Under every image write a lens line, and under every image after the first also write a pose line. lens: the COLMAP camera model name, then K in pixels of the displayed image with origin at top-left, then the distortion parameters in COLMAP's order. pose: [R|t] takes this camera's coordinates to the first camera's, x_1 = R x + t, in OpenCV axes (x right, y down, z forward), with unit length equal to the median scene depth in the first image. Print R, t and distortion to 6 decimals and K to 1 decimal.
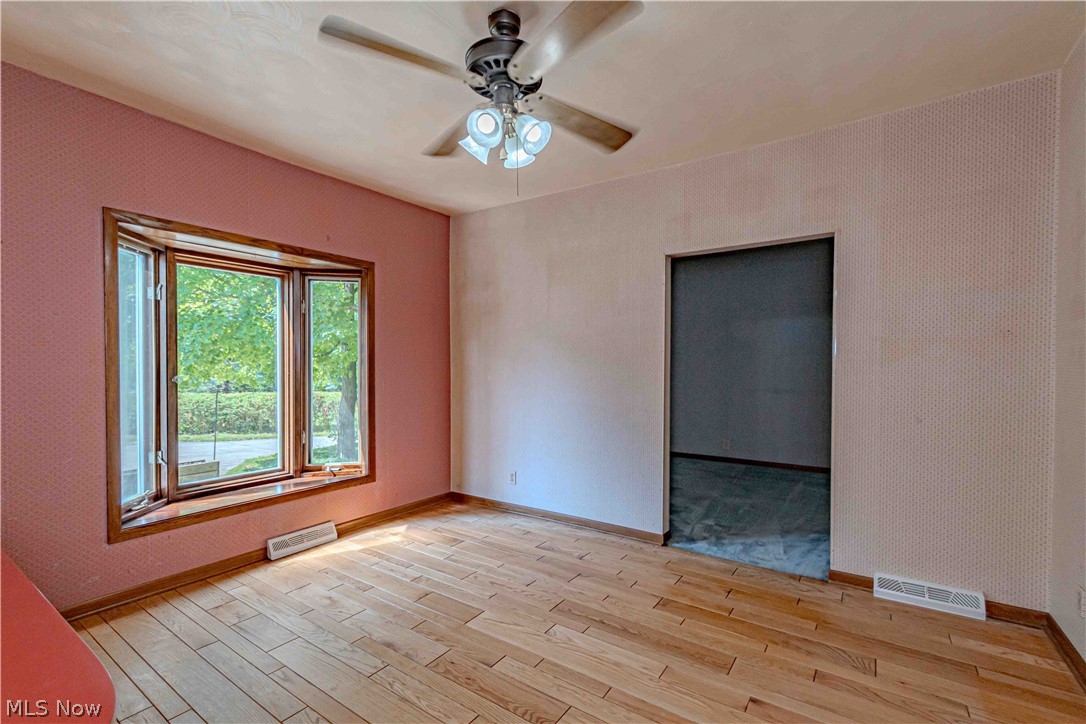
lens RADIAL K [[478.0, 0, 544.5], [0, 478.0, 373.4], [0, 0, 1]] dist [0.003513, -0.000785]
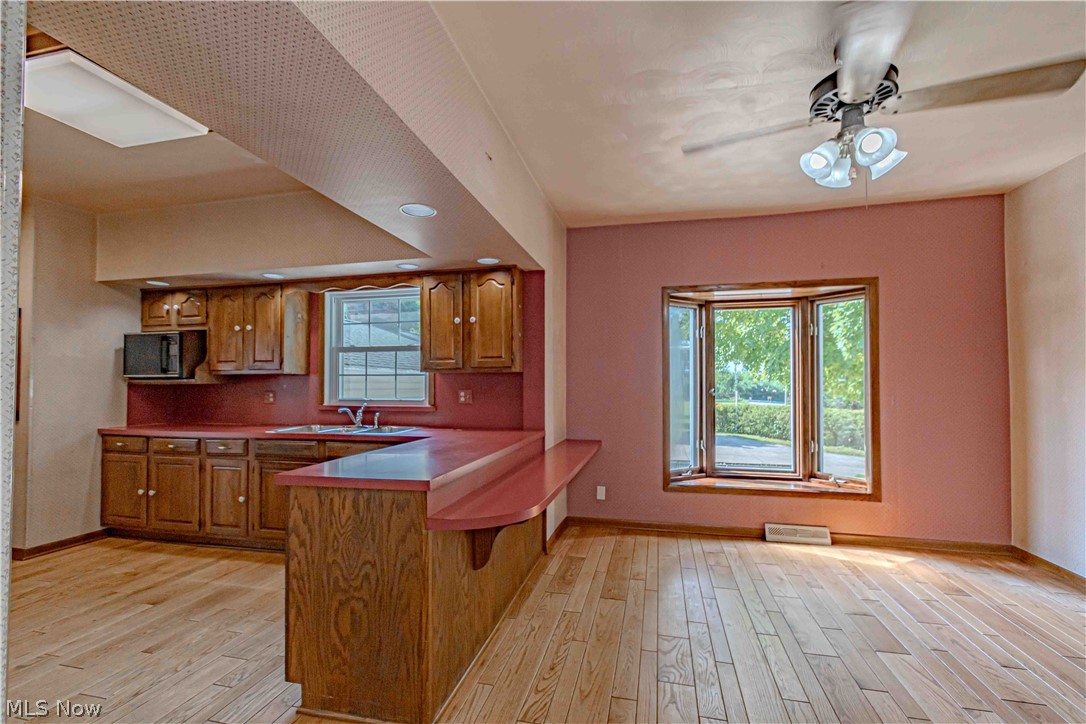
lens RADIAL K [[478.0, 0, 544.5], [0, 478.0, 373.4], [0, 0, 1]] dist [0.003513, -0.000785]
pose [[0.360982, -0.018137, -0.932396, 0.341527], [-0.015571, 0.999554, -0.025471, 0.001949], [0.932443, 0.023713, 0.360539, 0.016031]]
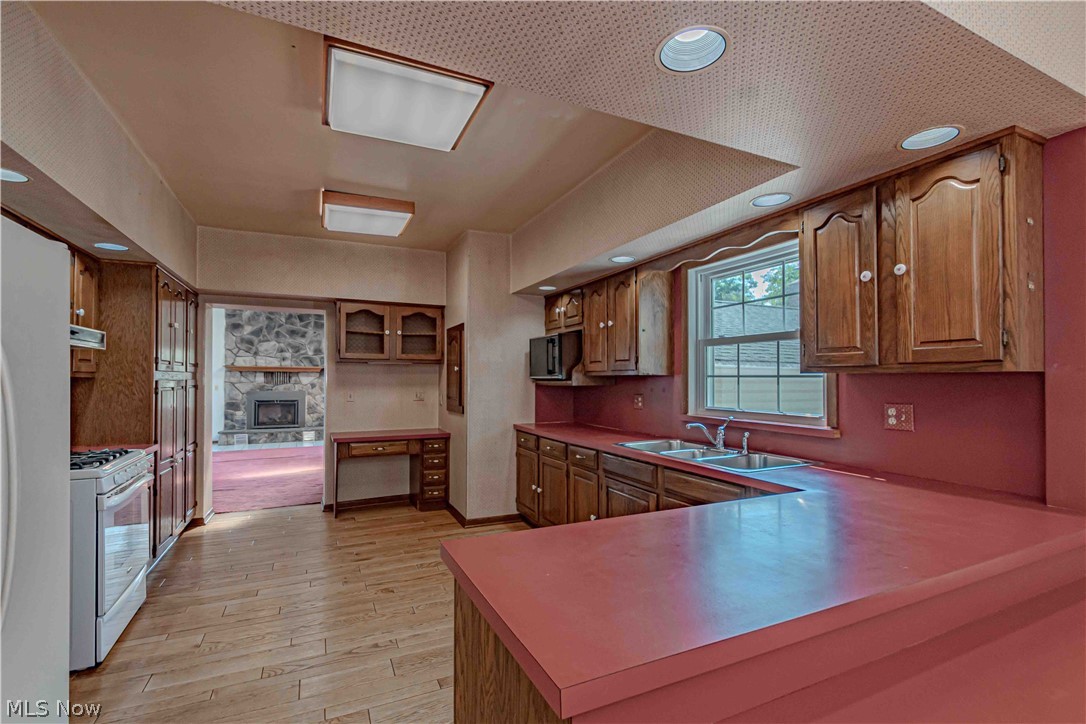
lens RADIAL K [[490.9, 0, 541.0], [0, 490.9, 372.8], [0, 0, 1]] dist [-0.001998, -0.000692]
pose [[-0.509047, -0.008038, -0.860701, -0.004853], [-0.015382, 0.999882, -0.000240, -0.017708], [0.860601, 0.013117, -0.509110, 0.173665]]
